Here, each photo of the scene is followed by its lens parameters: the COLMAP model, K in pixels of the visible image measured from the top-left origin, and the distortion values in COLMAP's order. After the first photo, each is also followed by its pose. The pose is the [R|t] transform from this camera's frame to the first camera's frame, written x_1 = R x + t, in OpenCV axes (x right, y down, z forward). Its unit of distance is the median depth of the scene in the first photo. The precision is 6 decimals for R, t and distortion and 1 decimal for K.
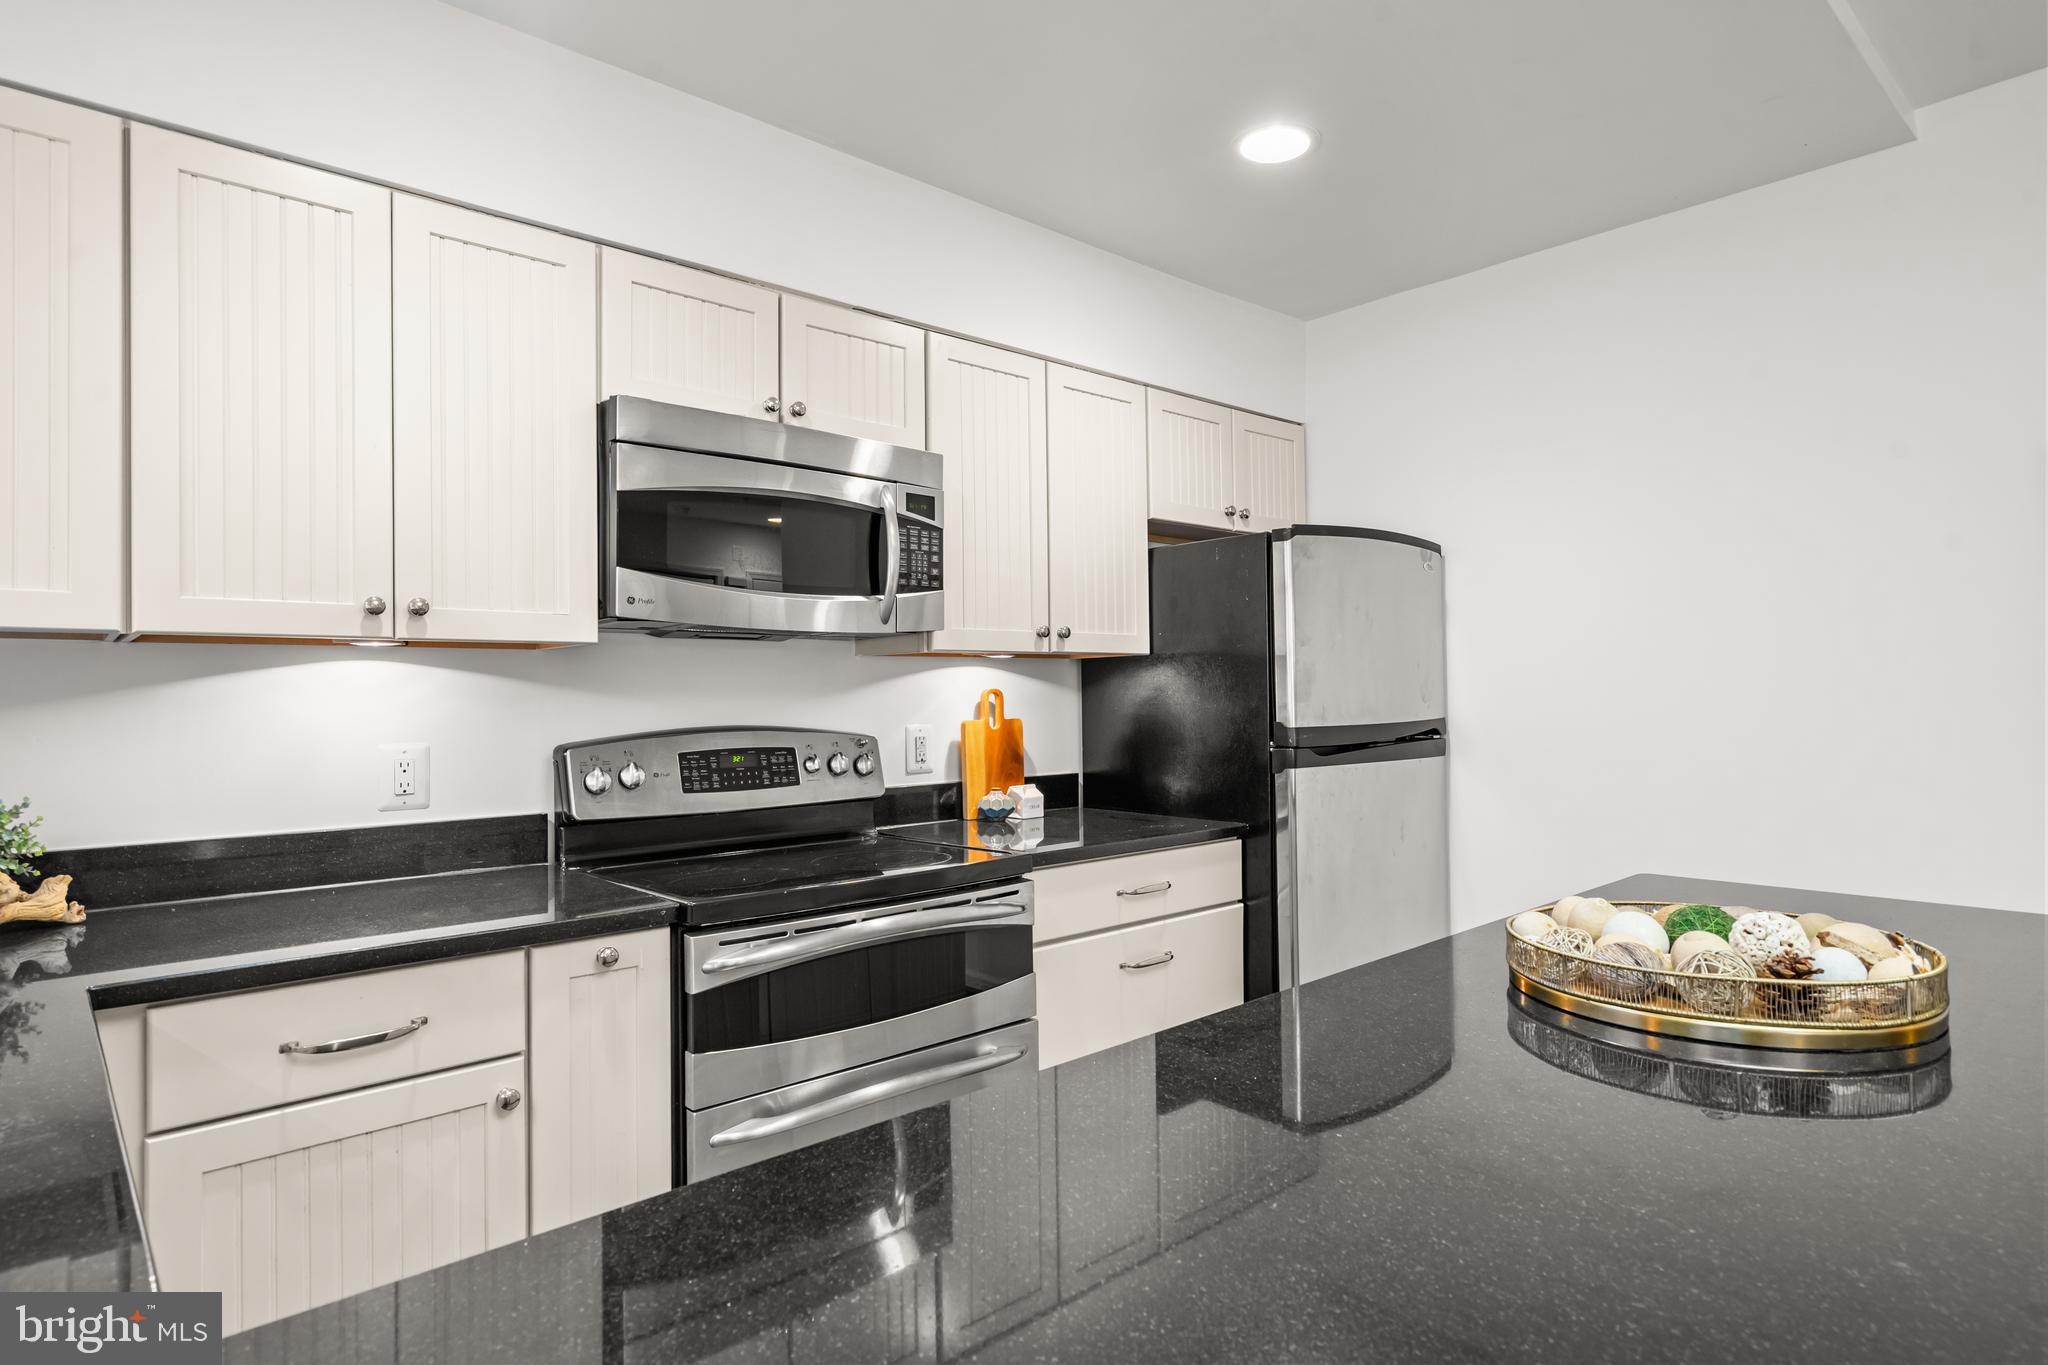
lens RADIAL K [[1120.7, 0, 1025.0], [0, 1120.7, 677.1], [0, 0, 1]] dist [-0.000947, -0.000219]
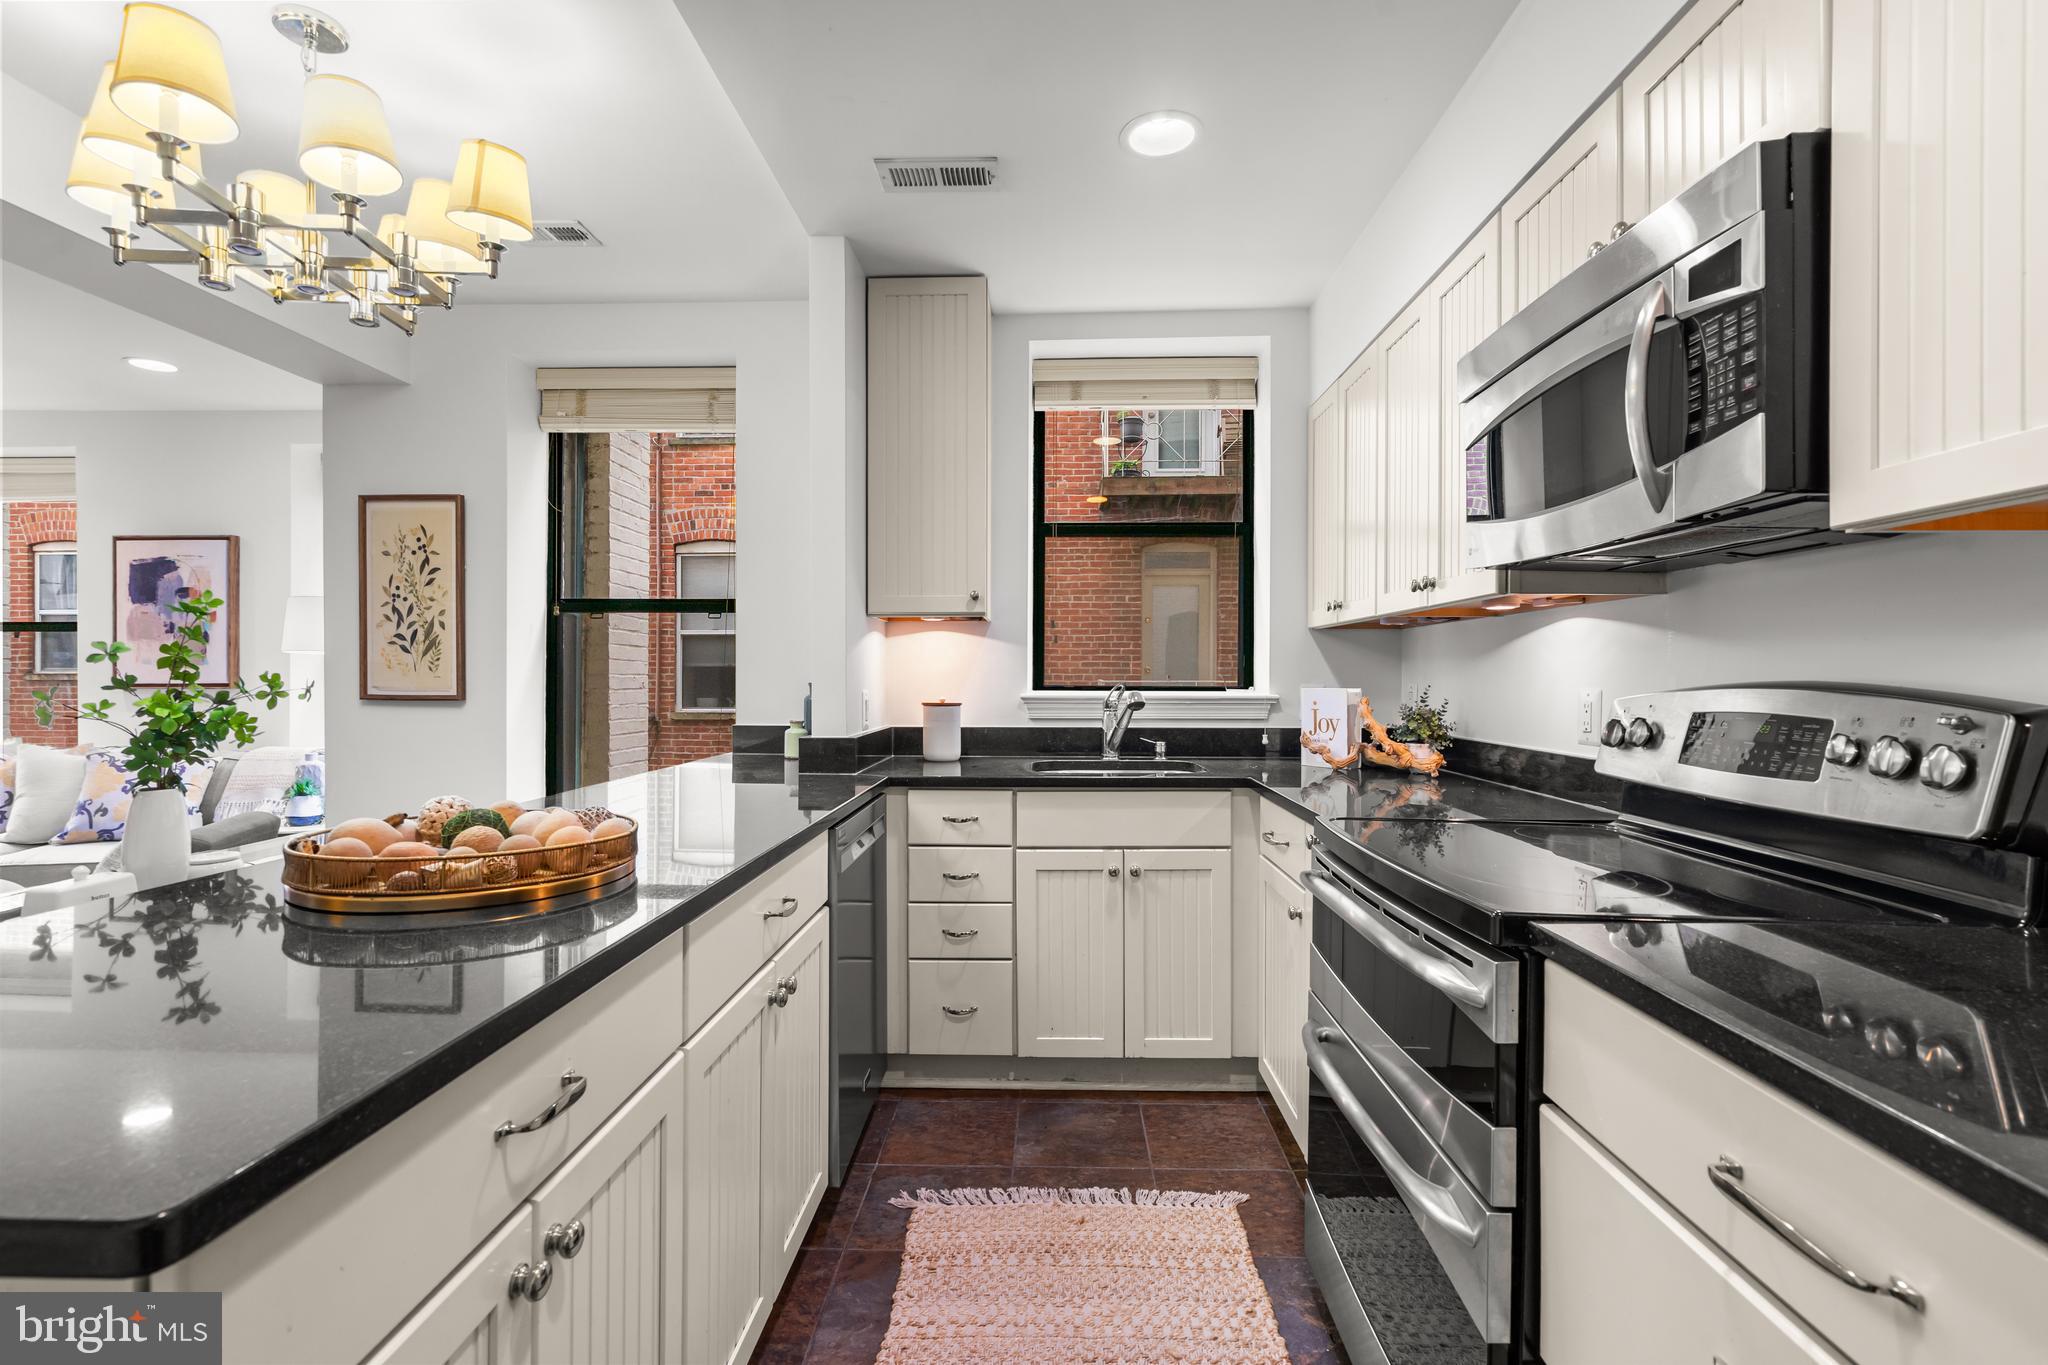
lens RADIAL K [[919.1, 0, 1024.4], [0, 919.1, 680.8], [0, 0, 1]] dist [-0.009242, 0.003495]
pose [[-0.687289, 0.011477, -0.726293, 0.450725], [0.014465, 0.999893, 0.002113, 0.035945], [0.726240, -0.009053, -0.687382, 1.048455]]
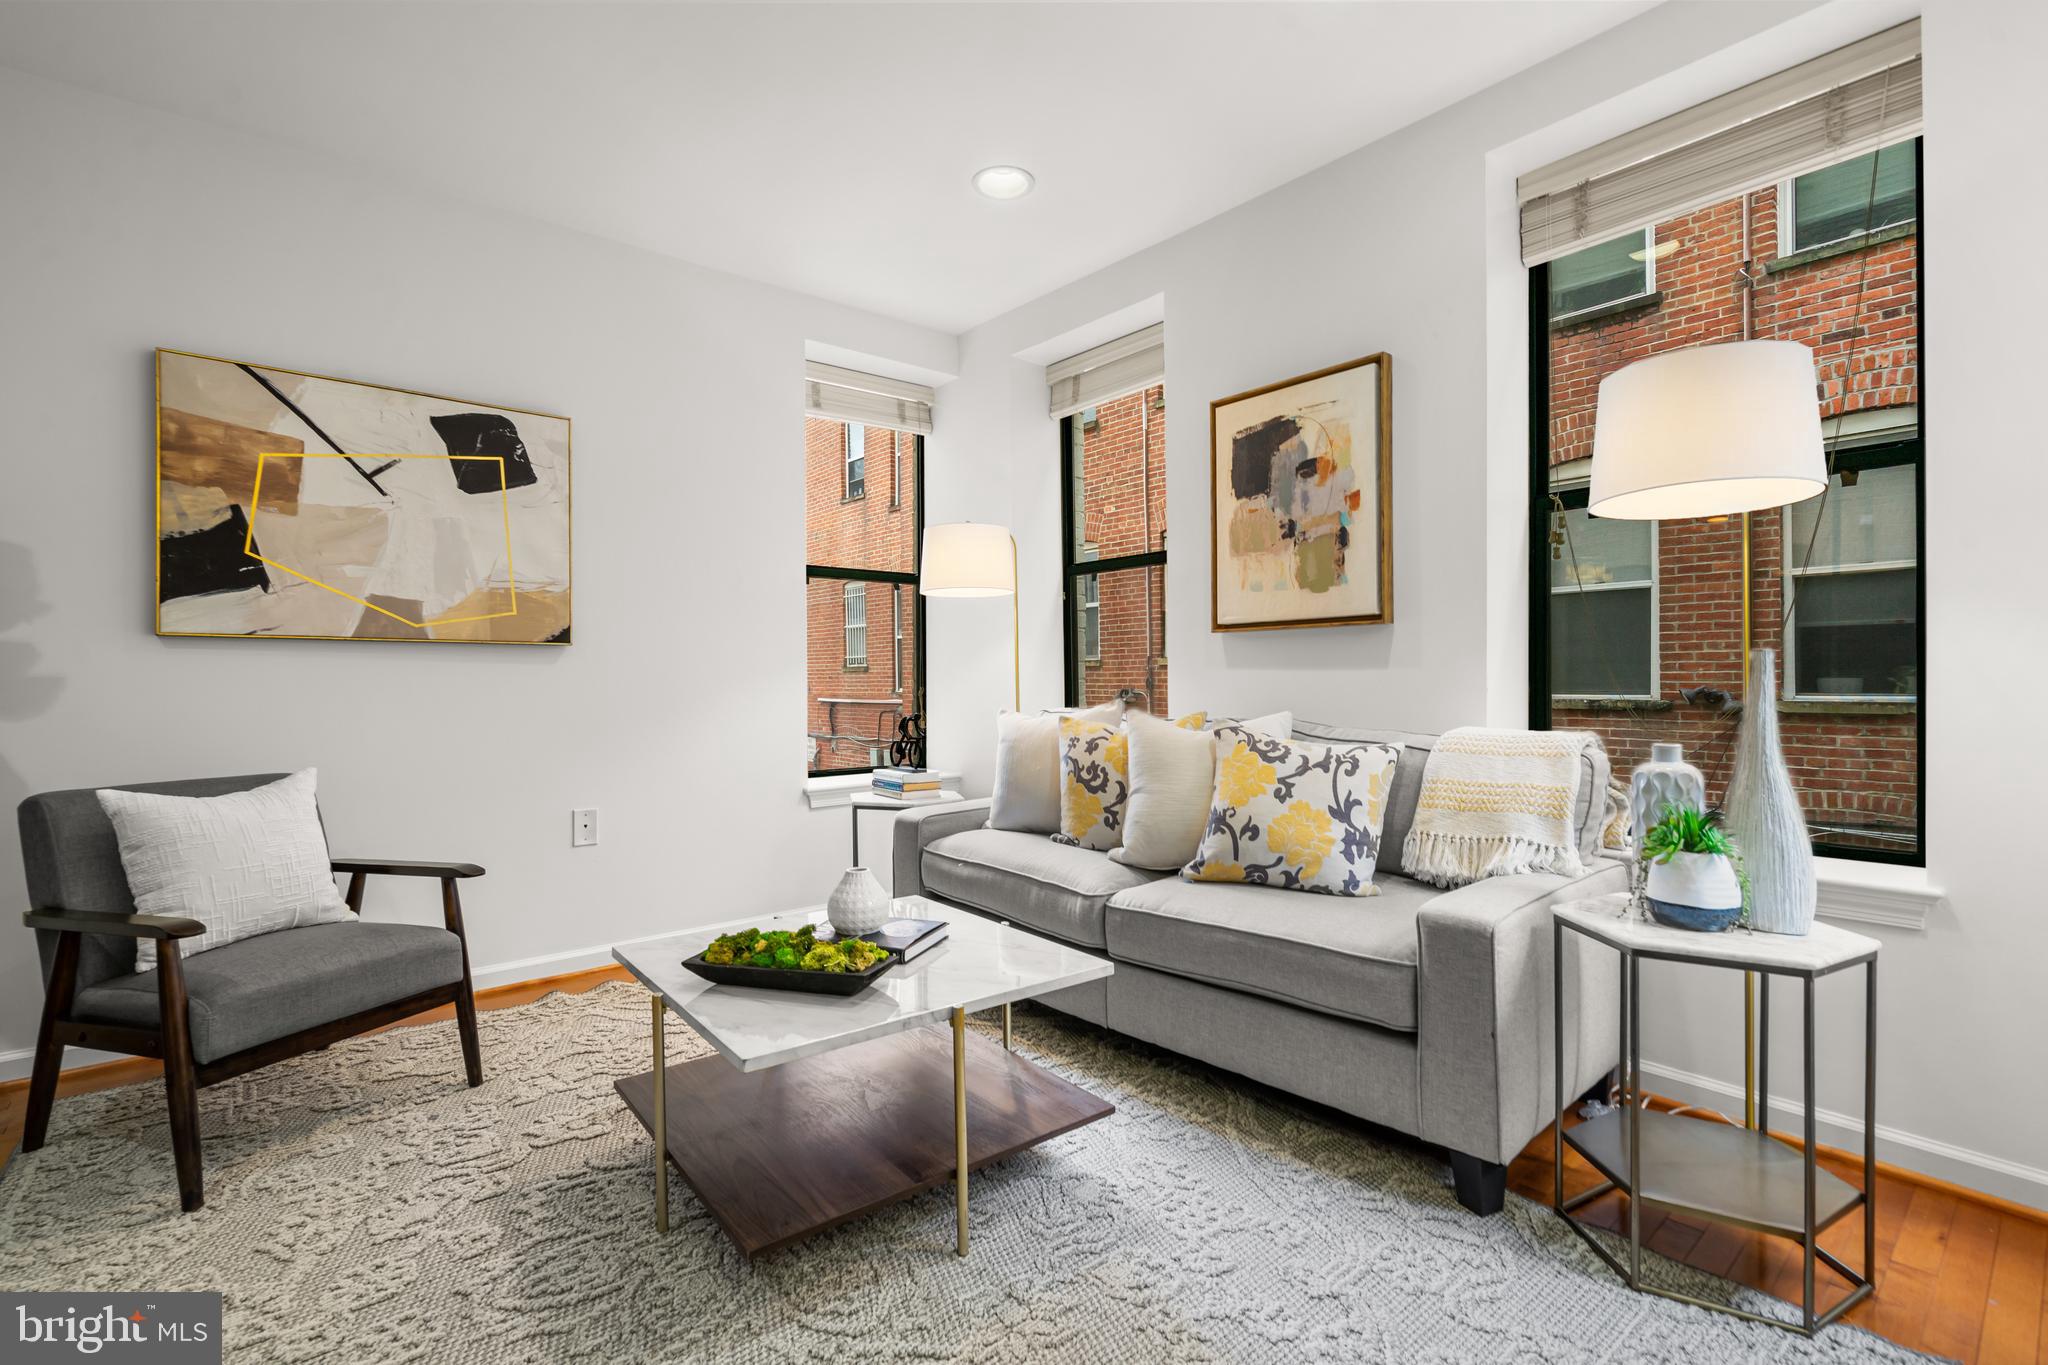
lens RADIAL K [[919.1, 0, 1019.1], [0, 919.1, 681.3], [0, 0, 1]] dist [-0.009242, 0.003495]
pose [[-0.999297, 0.016405, 0.033704, 0.592453], [0.016086, 0.999823, -0.009712, 0.102013], [-0.033858, -0.009163, -0.999385, -0.281140]]
